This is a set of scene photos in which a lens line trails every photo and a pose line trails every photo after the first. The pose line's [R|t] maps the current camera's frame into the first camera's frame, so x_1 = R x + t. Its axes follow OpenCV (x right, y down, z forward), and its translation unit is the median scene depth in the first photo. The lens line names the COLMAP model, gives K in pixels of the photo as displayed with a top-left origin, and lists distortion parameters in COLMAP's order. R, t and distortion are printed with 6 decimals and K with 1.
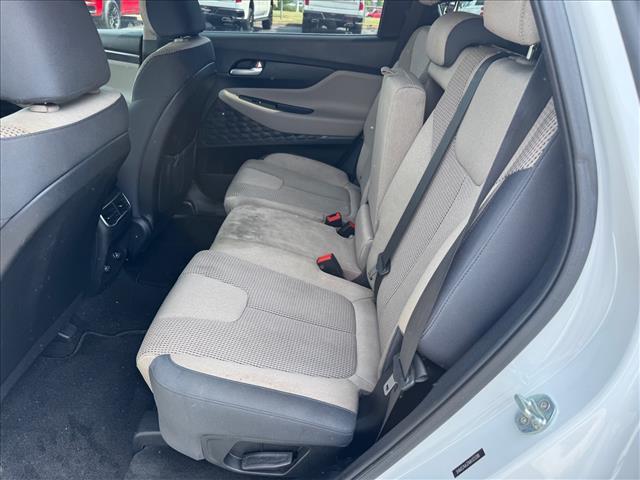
lens RADIAL K [[458.2, 0, 320.0], [0, 458.2, 240.0], [0, 0, 1]] dist [-0.005083, -0.003297]
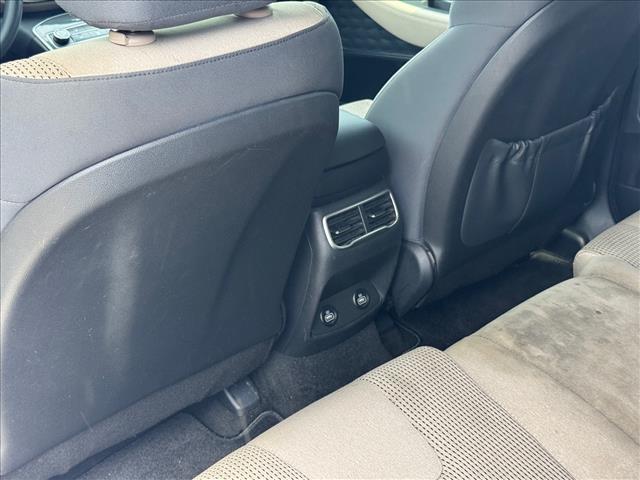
lens RADIAL K [[843.1, 0, 320.0], [0, 843.1, 240.0], [0, 0, 1]] dist [0.099454, 0.012172]
pose [[0.662526, 0.248203, -0.706721, 0.250971], [-0.272952, 0.958629, 0.080791, -0.116133], [0.697536, 0.139375, 0.702864, 0.256660]]
